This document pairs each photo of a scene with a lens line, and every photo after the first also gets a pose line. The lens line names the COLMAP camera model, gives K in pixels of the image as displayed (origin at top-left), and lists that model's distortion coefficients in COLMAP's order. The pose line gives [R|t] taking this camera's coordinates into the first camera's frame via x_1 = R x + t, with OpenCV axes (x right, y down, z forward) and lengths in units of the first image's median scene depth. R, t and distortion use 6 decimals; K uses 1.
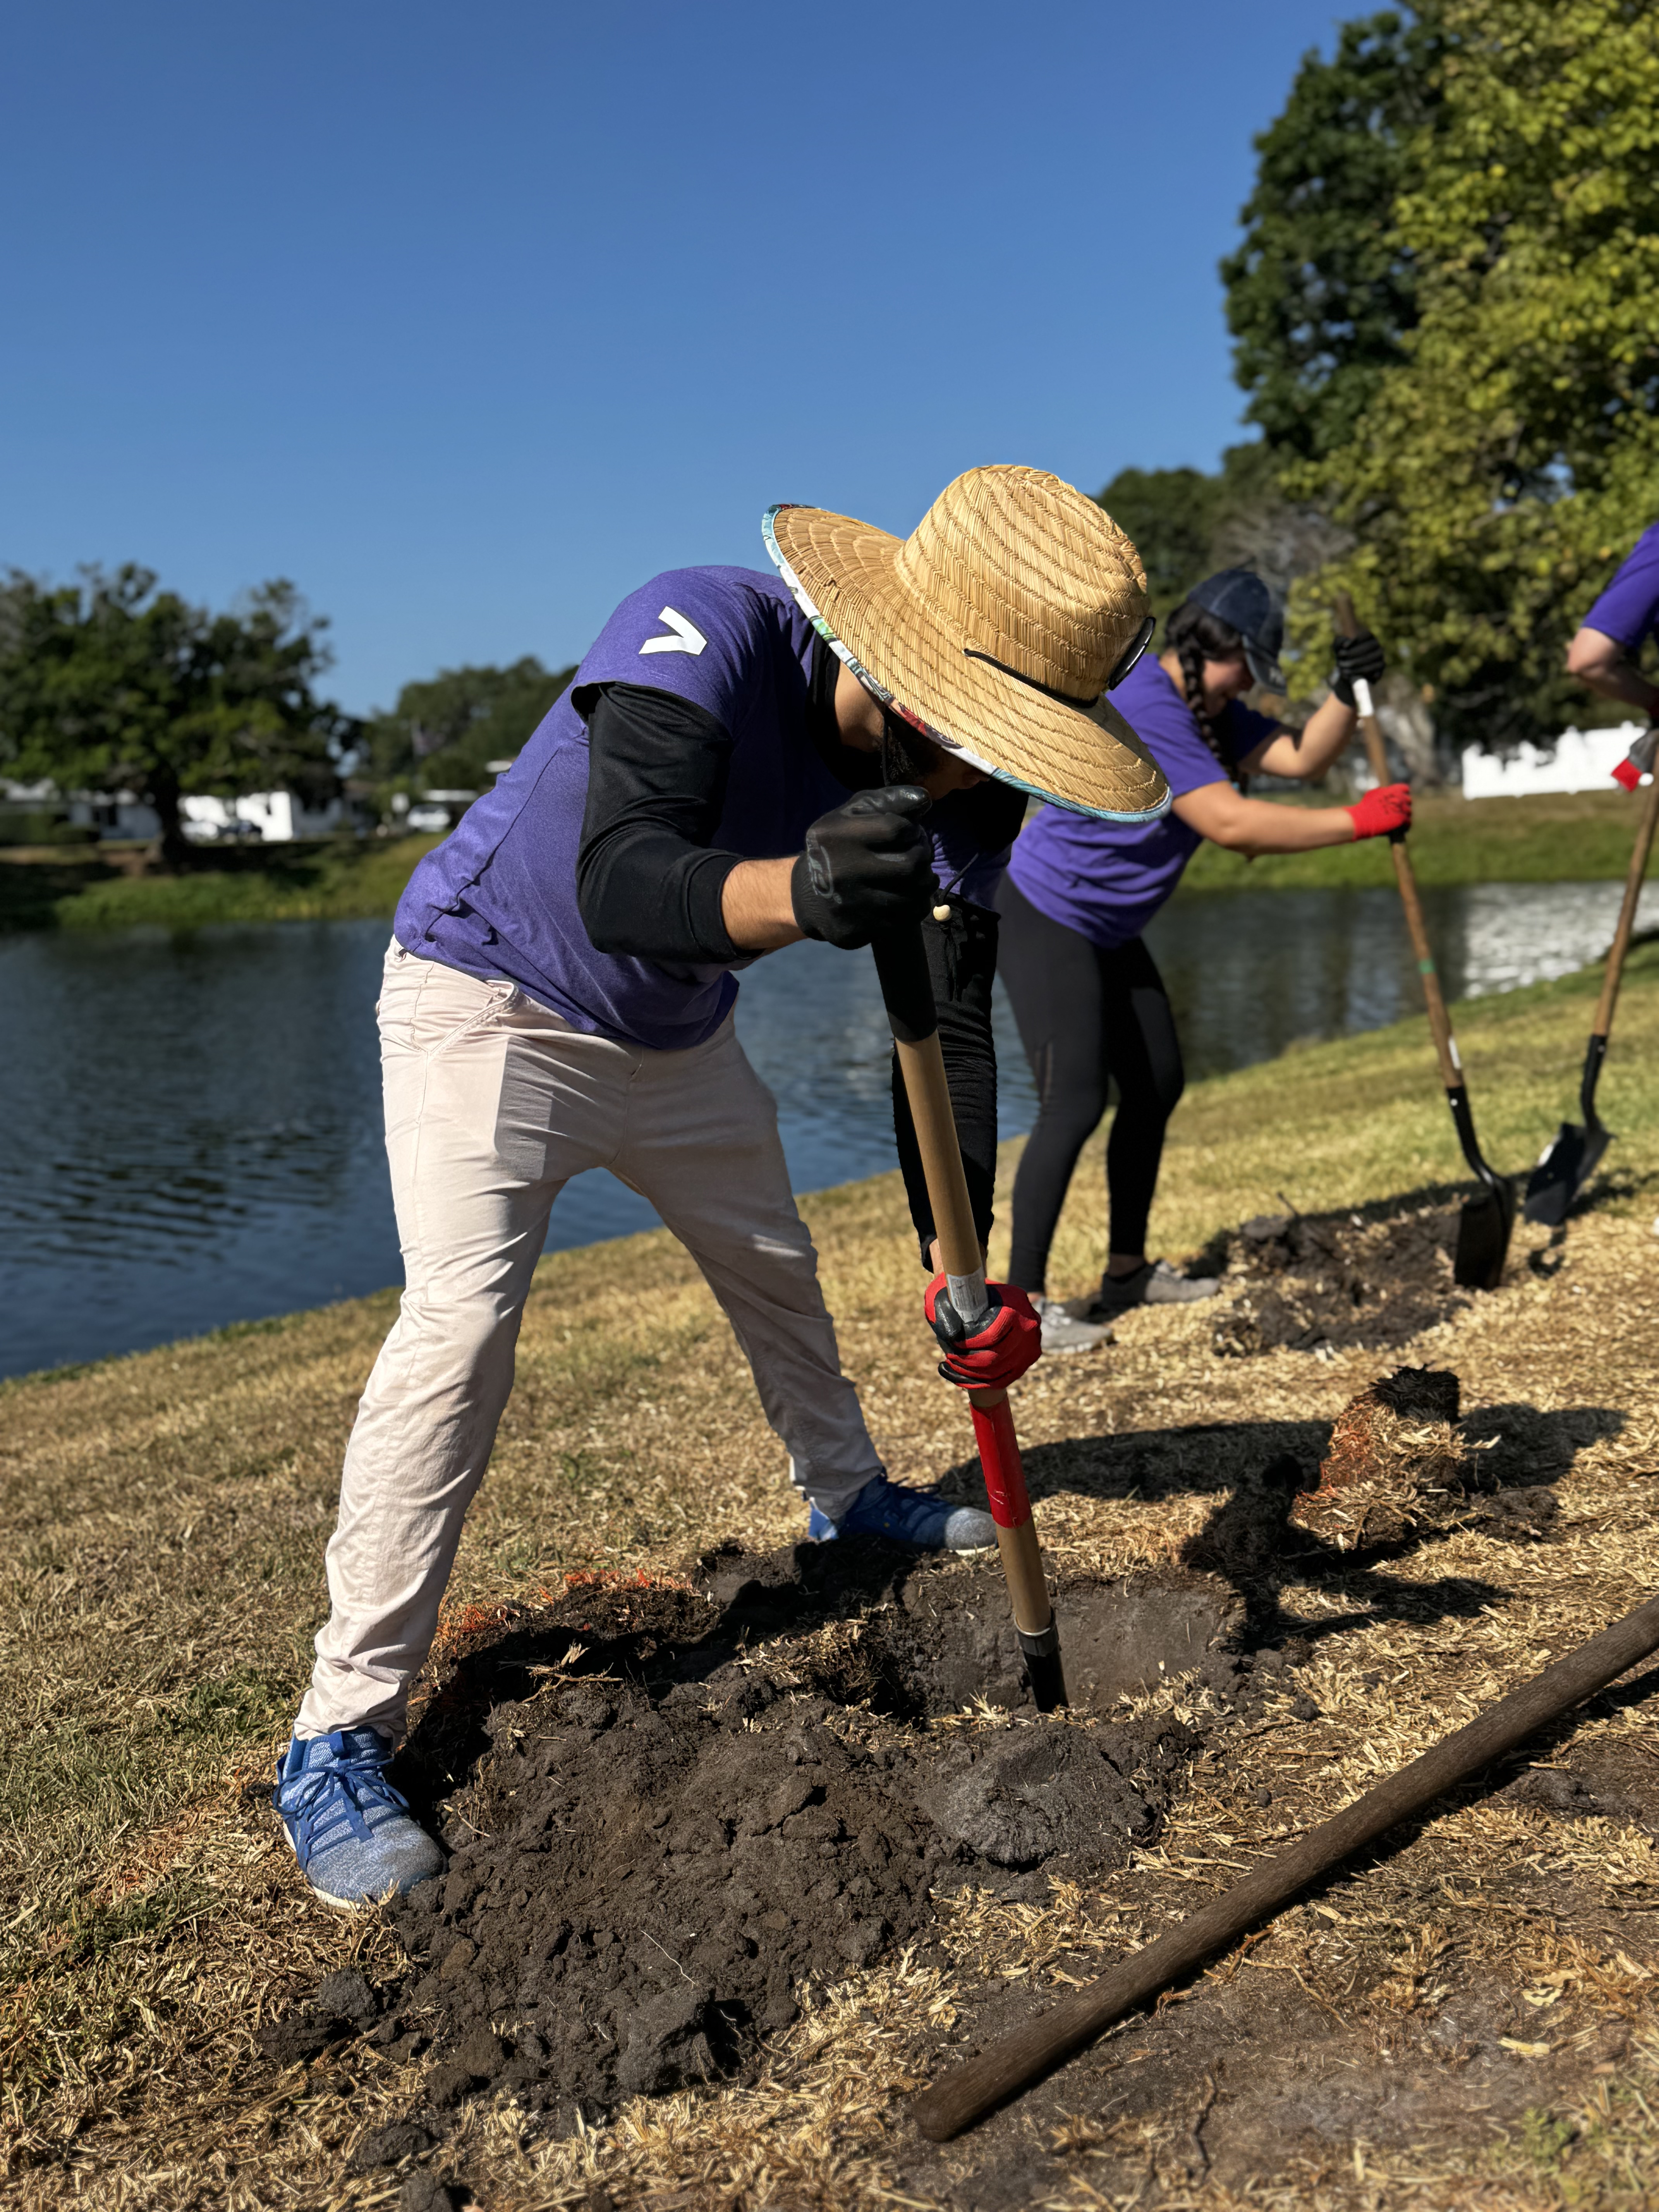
lens RADIAL K [[2237.8, 0, 825.8], [0, 2237.8, 1038.7], [0, 0, 1]] dist [0.056287, -0.109513]
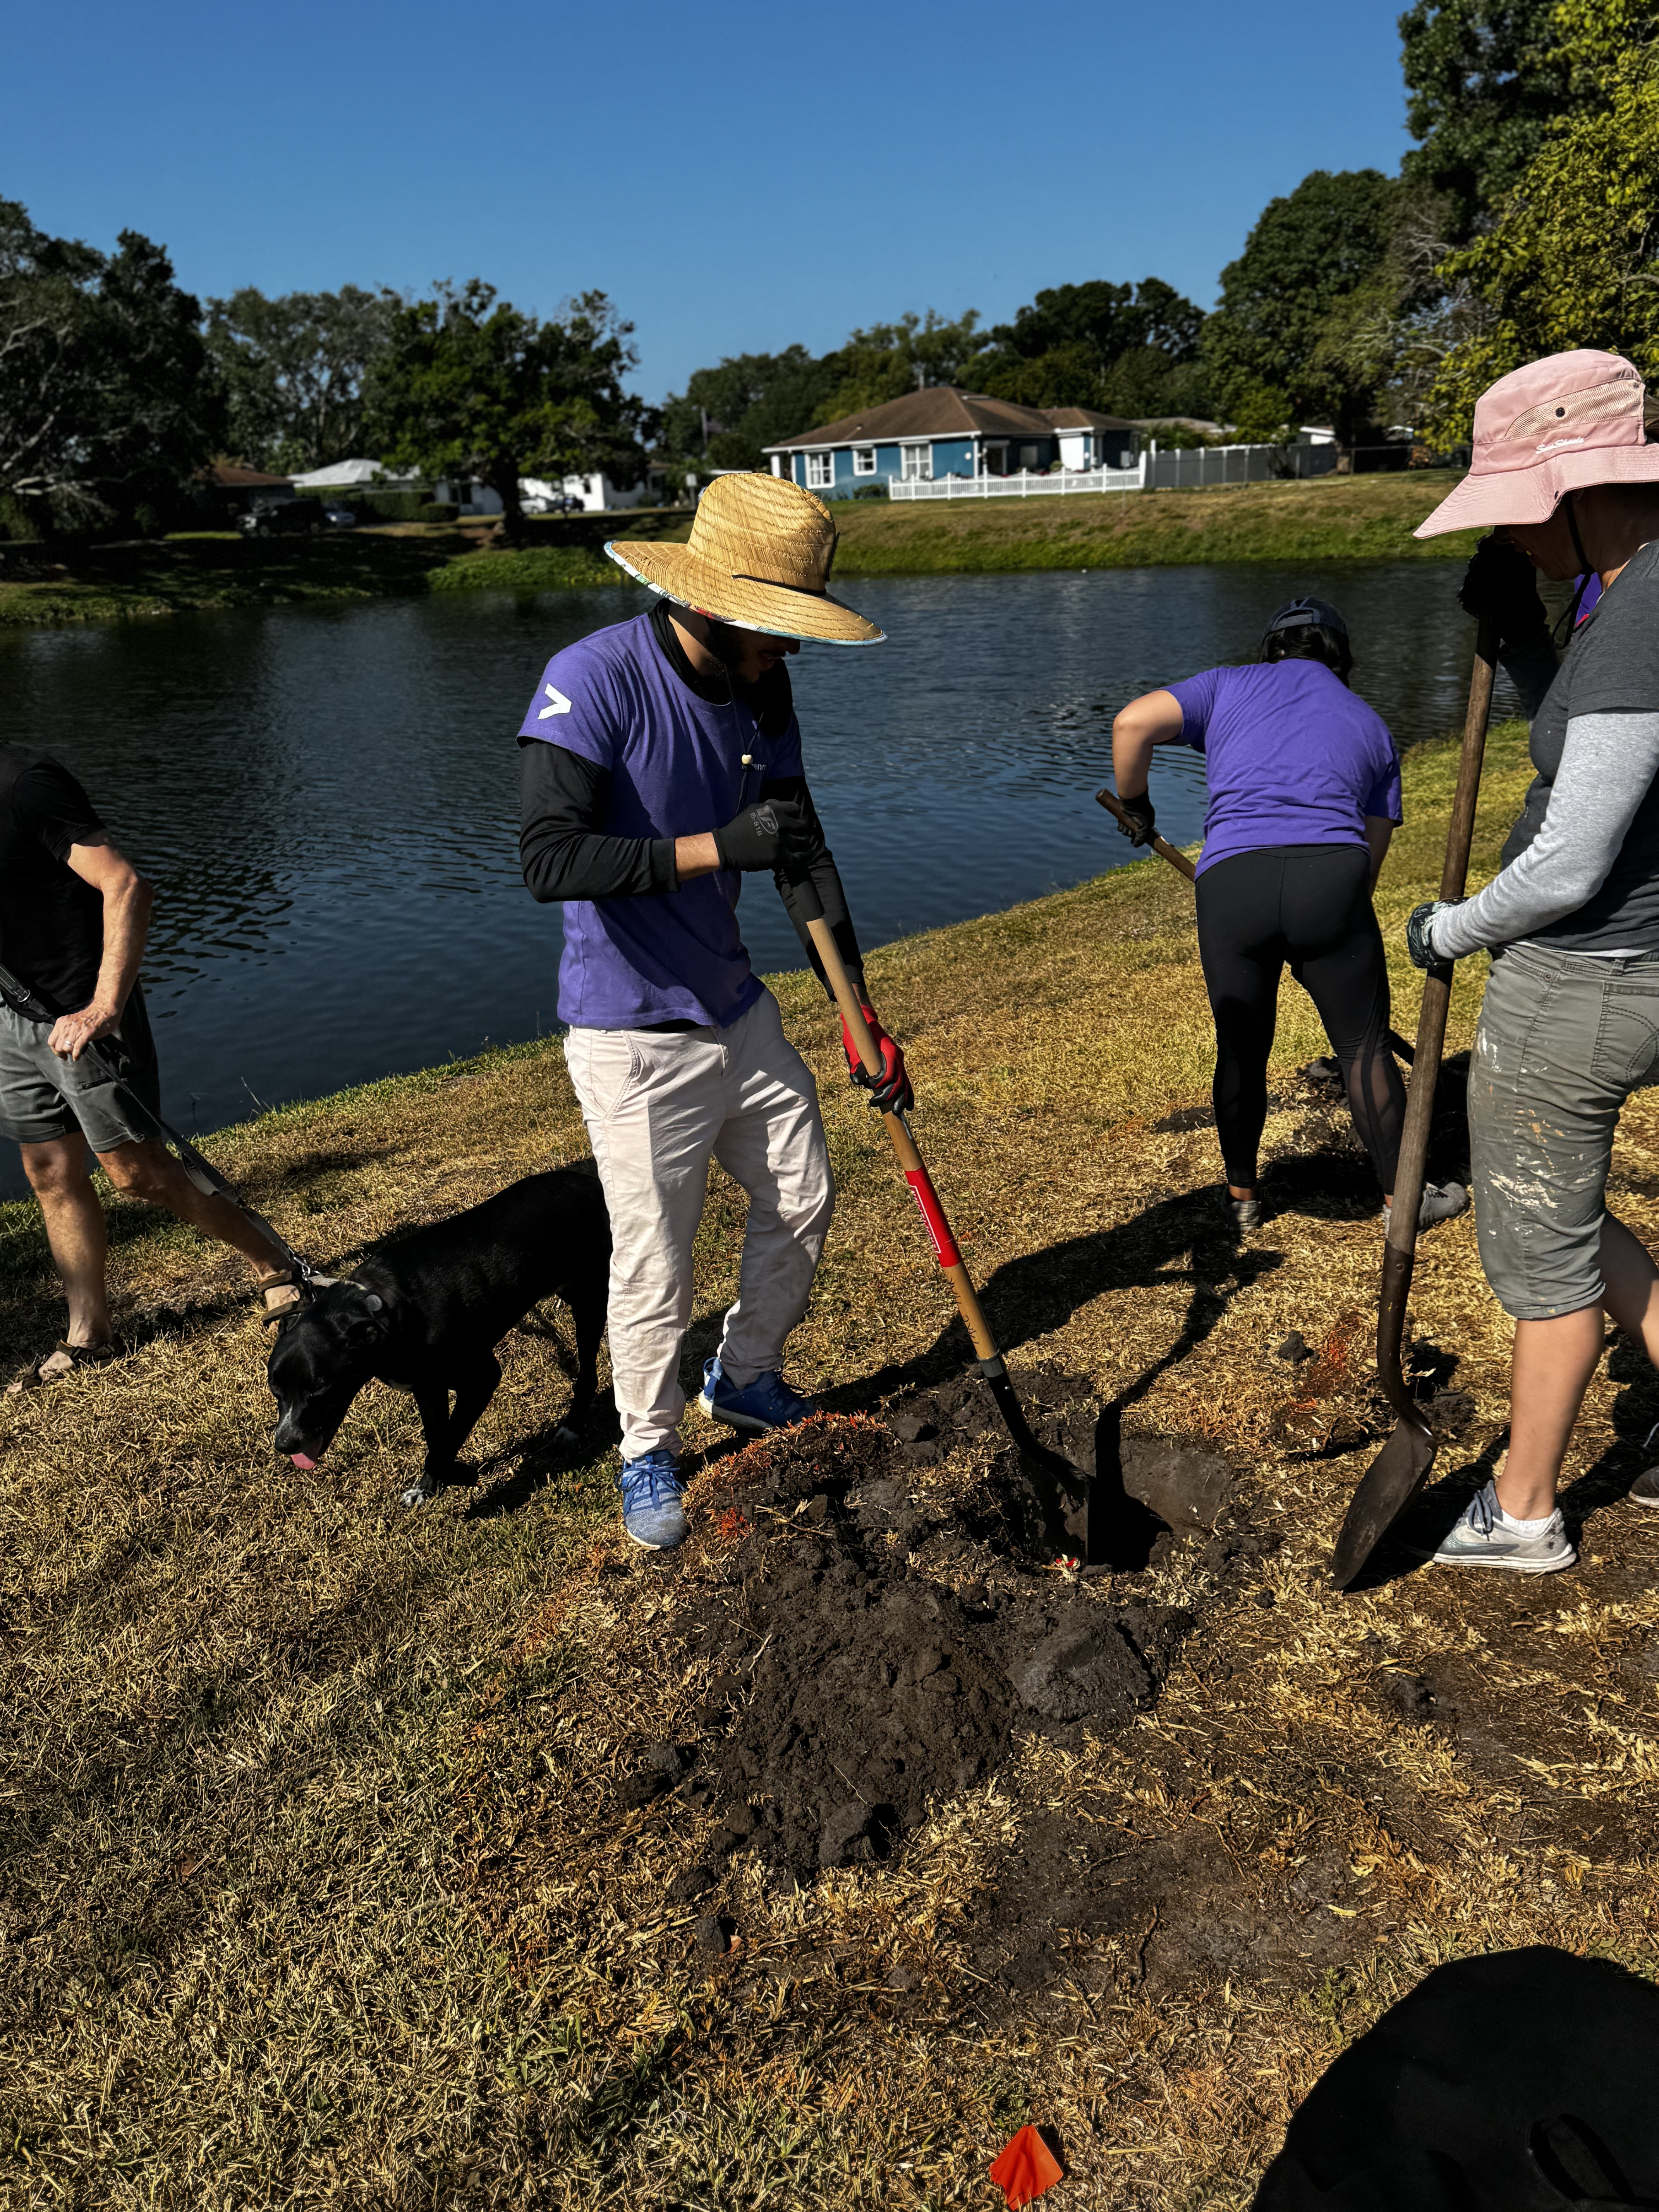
lens RADIAL K [[1797.4, 0, 830.0], [0, 1797.4, 1005.1], [0, 0, 1]] dist [-0.001693, 0.002006]
pose [[0.993617, 0.031648, -0.108279, 0.036971], [-0.010317, 0.981311, 0.192151, -0.363943], [0.112337, -0.189808, 0.975374, -0.183438]]
